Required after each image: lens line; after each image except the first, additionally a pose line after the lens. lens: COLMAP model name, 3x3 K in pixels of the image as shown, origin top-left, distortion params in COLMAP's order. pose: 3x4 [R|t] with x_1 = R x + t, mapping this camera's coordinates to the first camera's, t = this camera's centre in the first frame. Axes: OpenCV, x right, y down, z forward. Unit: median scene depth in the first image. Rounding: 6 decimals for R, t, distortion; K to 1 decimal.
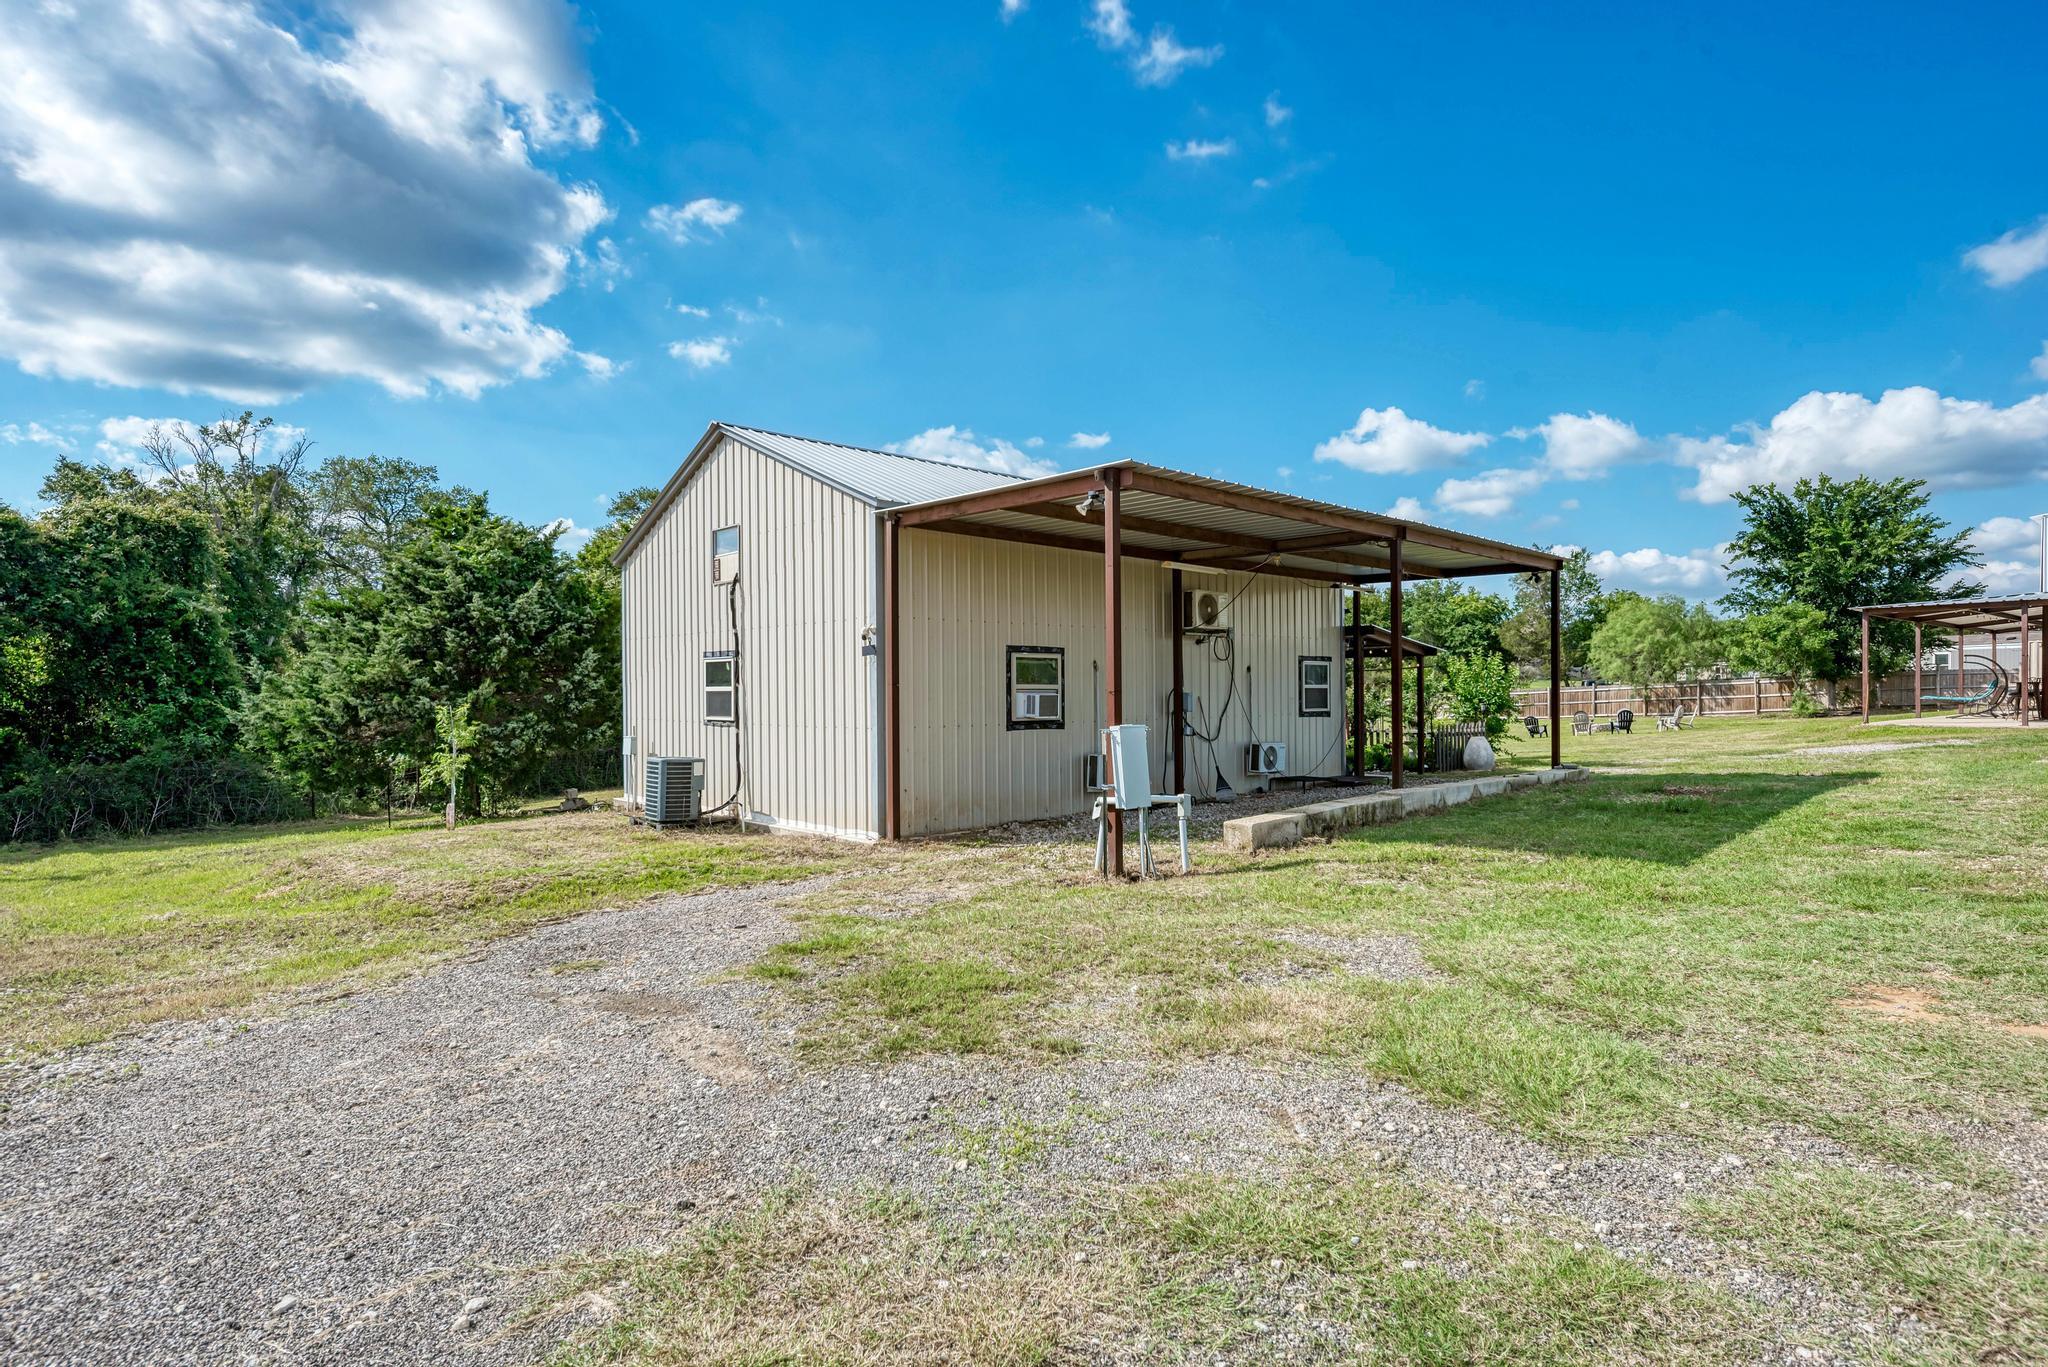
lens RADIAL K [[1011.4, 0, 1024.0], [0, 1011.4, 683.5], [0, 0, 1]] dist [-0.038949, -0.000061]
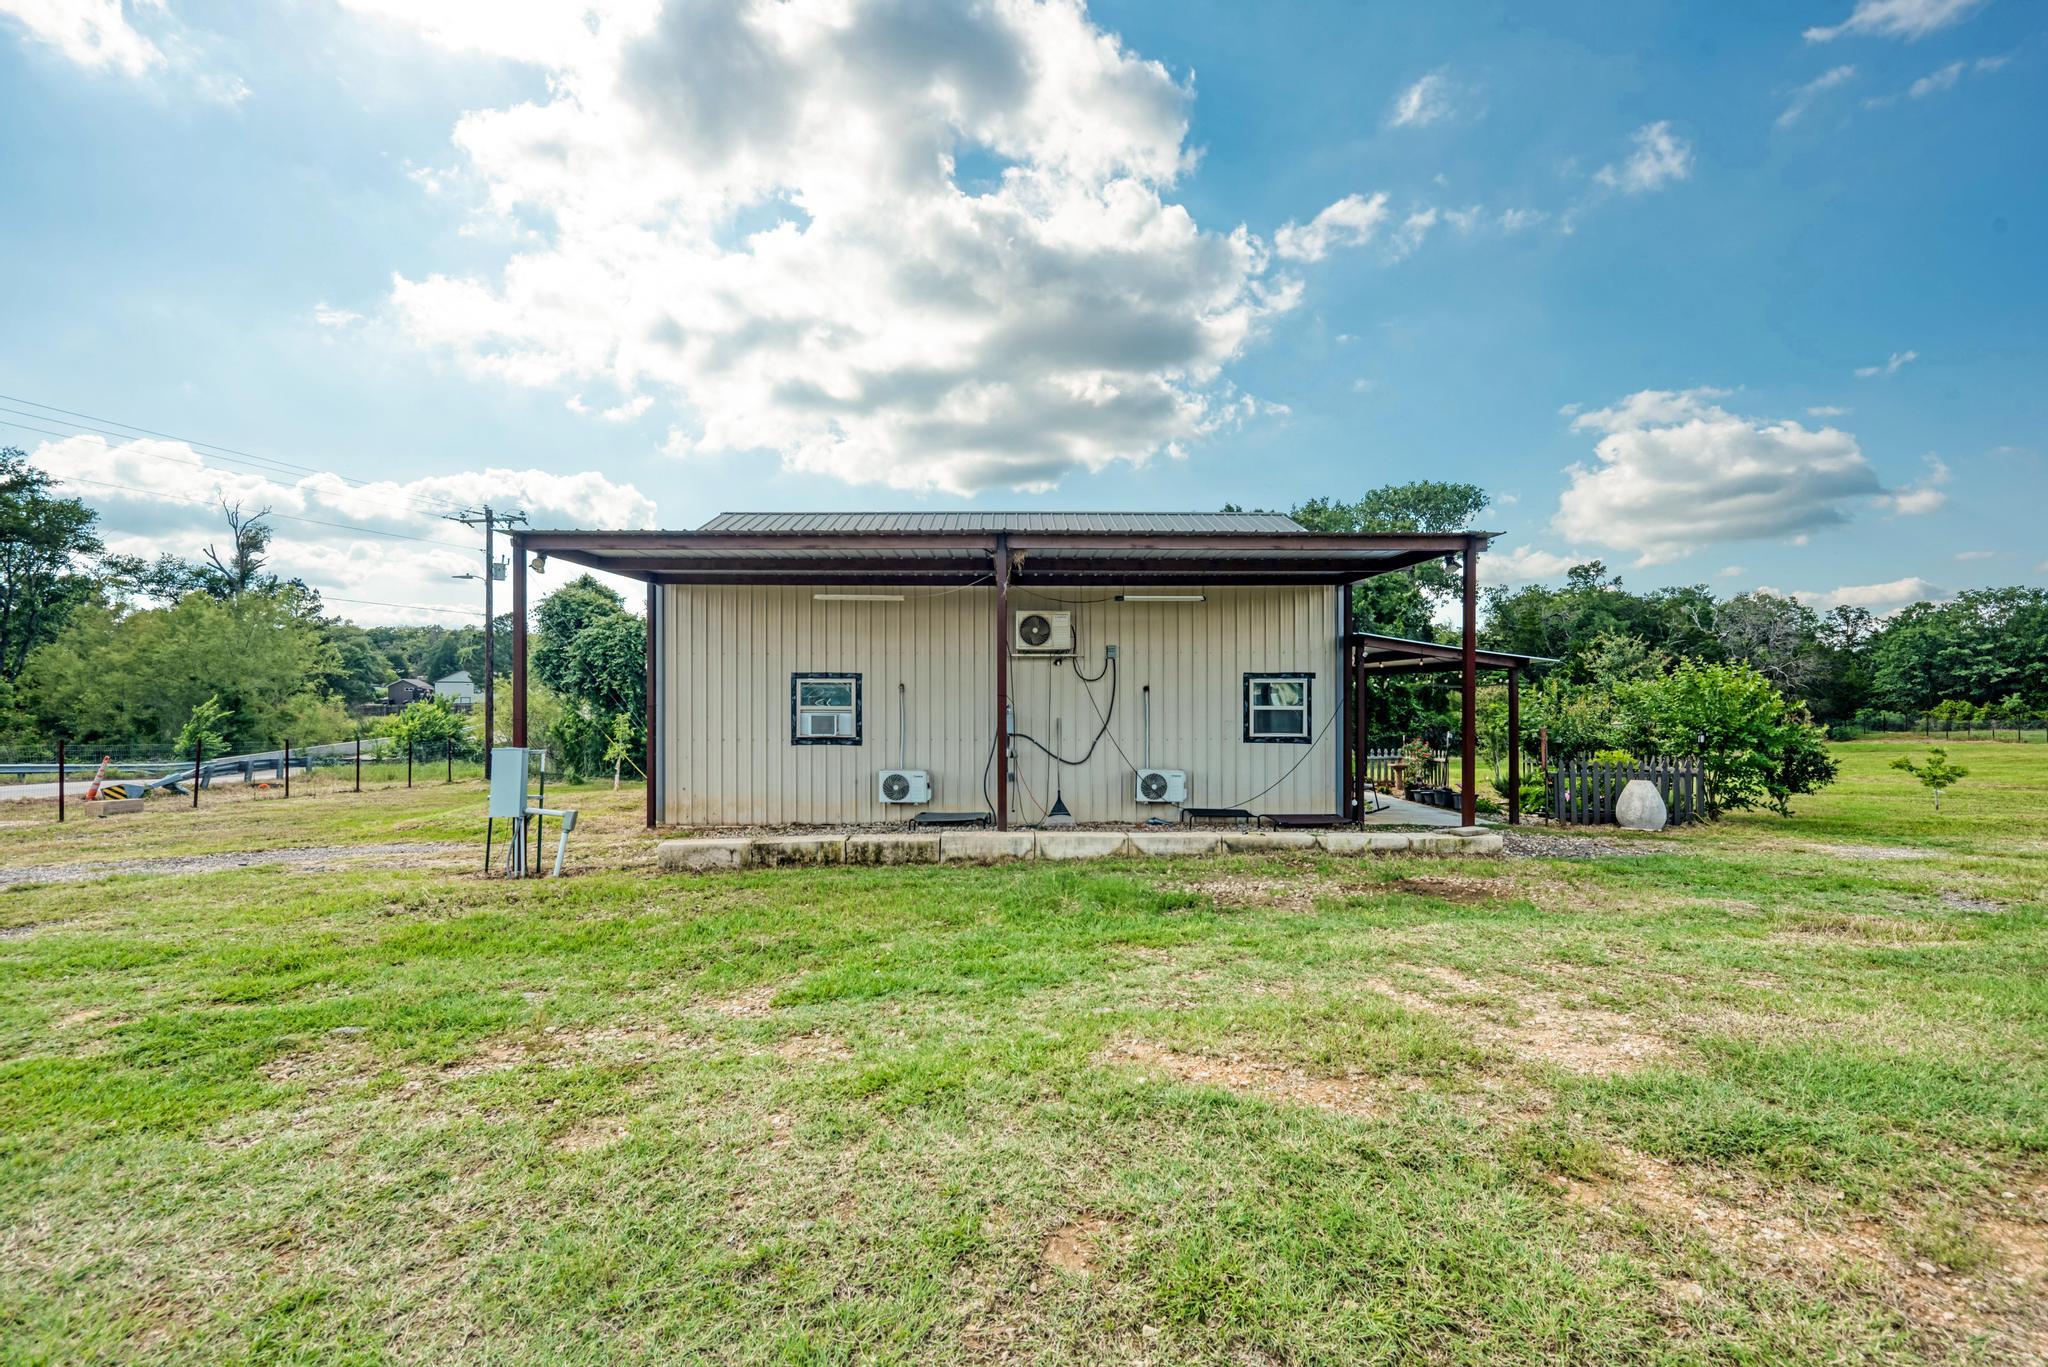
lens RADIAL K [[877.8, 0, 1024.0], [0, 877.8, 683.5], [0, 0, 1]] dist [0.032309, 0.000067]
pose [[0.764182, 0.000820, -0.645000, 0.781605], [0.000348, 0.999999, 0.001684, -0.024709], [0.645000, -0.001511, 0.764181, 0.365723]]
